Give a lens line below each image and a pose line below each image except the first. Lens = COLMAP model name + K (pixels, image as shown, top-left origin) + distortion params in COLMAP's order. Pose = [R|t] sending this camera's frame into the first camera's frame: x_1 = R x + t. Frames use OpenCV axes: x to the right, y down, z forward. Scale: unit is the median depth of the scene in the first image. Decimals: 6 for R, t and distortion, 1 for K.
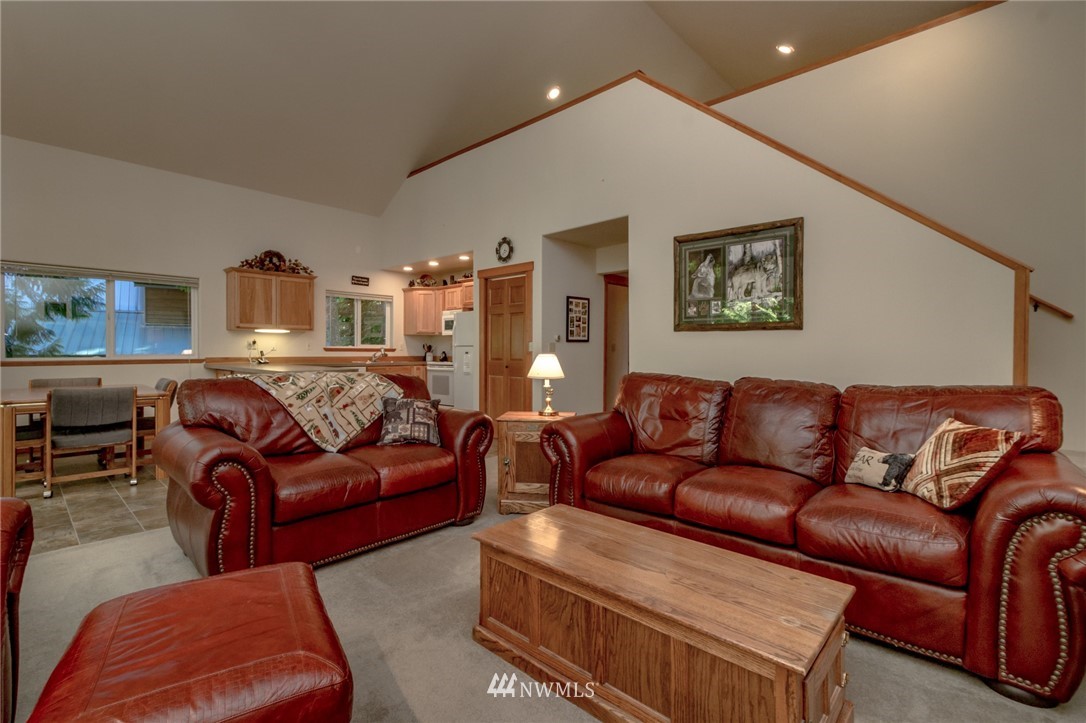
lens RADIAL K [[481.2, 0, 535.5], [0, 481.2, 354.5], [0, 0, 1]] dist [0.001091, -0.000992]
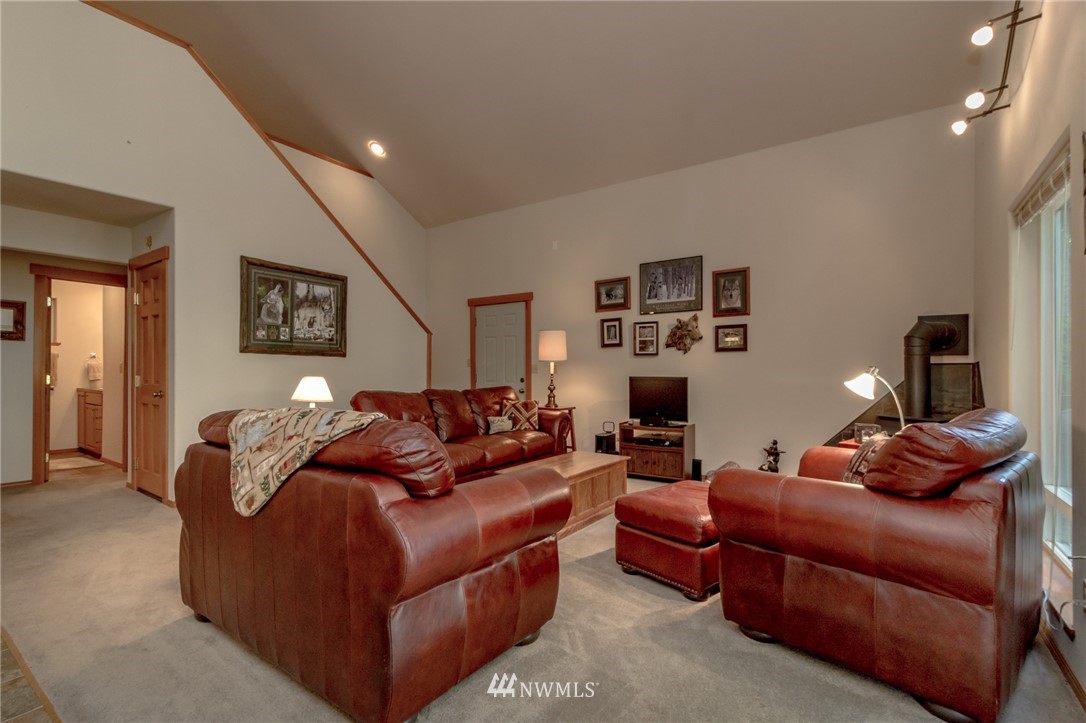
lens RADIAL K [[497.2, 0, 528.7], [0, 497.2, 372.2], [0, 0, 1]] dist [0.010785, -0.000025]
pose [[-0.109876, -0.002179, 0.993943, -0.524305], [0.004441, 0.999987, 0.002683, -0.005620], [-0.993935, 0.004709, -0.109865, 0.357440]]
